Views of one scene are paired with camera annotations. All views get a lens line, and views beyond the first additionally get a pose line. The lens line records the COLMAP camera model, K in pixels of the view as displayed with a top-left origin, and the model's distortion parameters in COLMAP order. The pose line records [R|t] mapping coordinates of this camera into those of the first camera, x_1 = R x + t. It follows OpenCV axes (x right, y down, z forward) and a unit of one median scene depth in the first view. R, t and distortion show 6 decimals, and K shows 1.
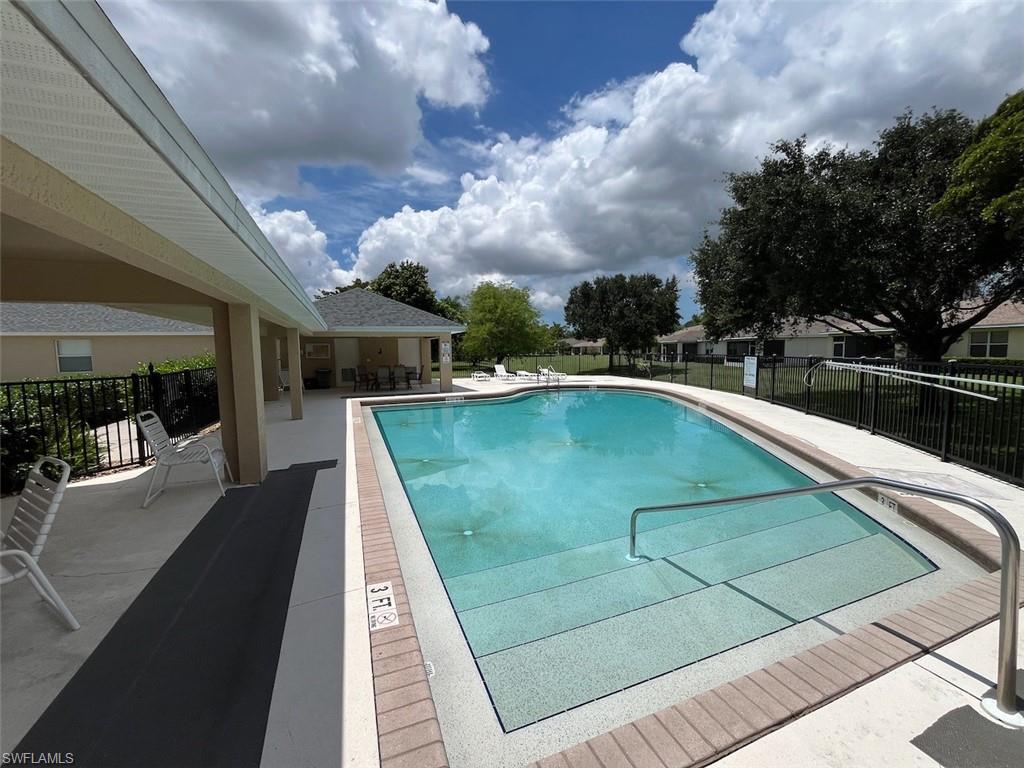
lens RADIAL K [[407.2, 0, 512.0], [0, 407.2, 384.0], [0, 0, 1]] dist [0.000755, -0.000029]
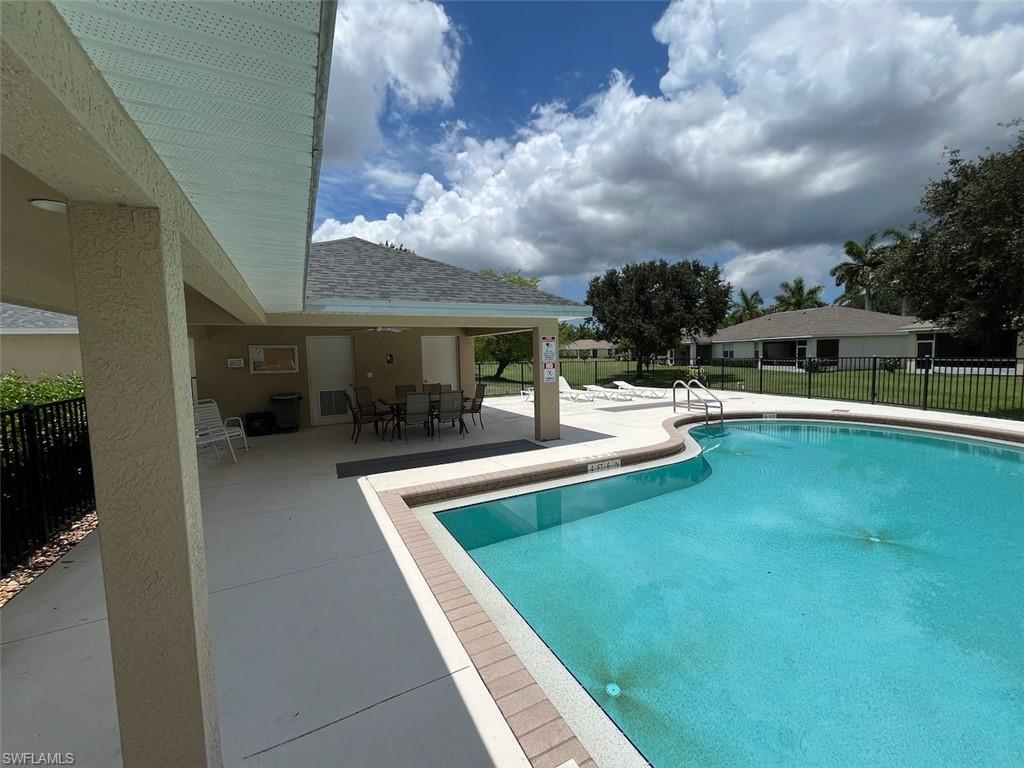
lens RADIAL K [[409.0, 0, 512.0], [0, 409.0, 384.0], [0, 0, 1]] dist [-0.018812, 0.000272]
pose [[0.996563, -0.017915, 0.080880, -0.093756], [0.018792, 0.999772, -0.010105, -0.016812], [-0.080681, 0.011590, 0.996673, 0.198027]]
